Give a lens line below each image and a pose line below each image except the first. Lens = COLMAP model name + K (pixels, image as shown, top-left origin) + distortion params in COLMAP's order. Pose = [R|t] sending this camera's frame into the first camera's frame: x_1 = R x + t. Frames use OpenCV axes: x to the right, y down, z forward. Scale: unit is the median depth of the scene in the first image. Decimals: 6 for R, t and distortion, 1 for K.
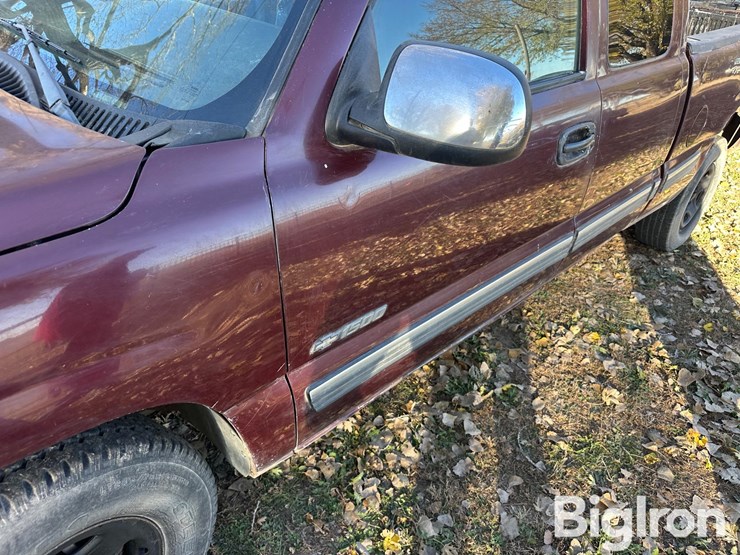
lens RADIAL K [[534.1, 0, 370.6], [0, 534.1, 278.3], [0, 0, 1]] dist [0.053375, -0.069008]
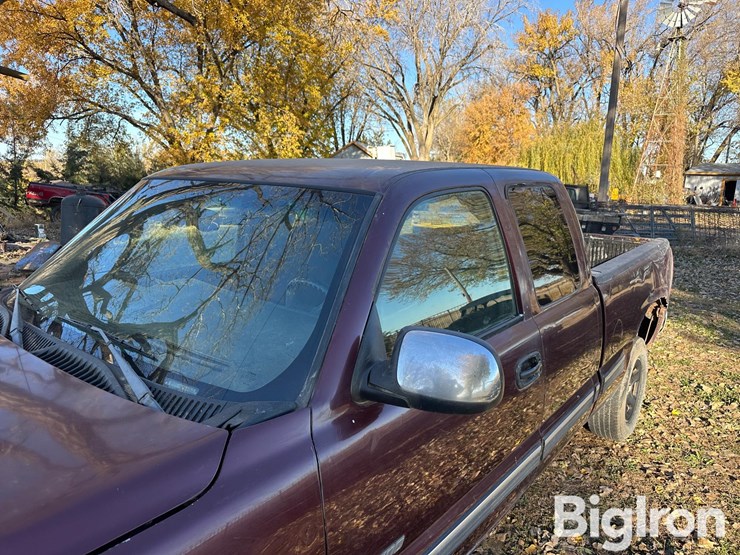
lens RADIAL K [[534.1, 0, 370.6], [0, 534.1, 278.3], [0, 0, 1]] dist [0.053375, -0.069008]
pose [[0.991923, -0.065777, 0.108449, -0.084922], [0.100452, 0.929433, -0.355053, -0.037971], [-0.077442, 0.363080, 0.928534, -0.167113]]
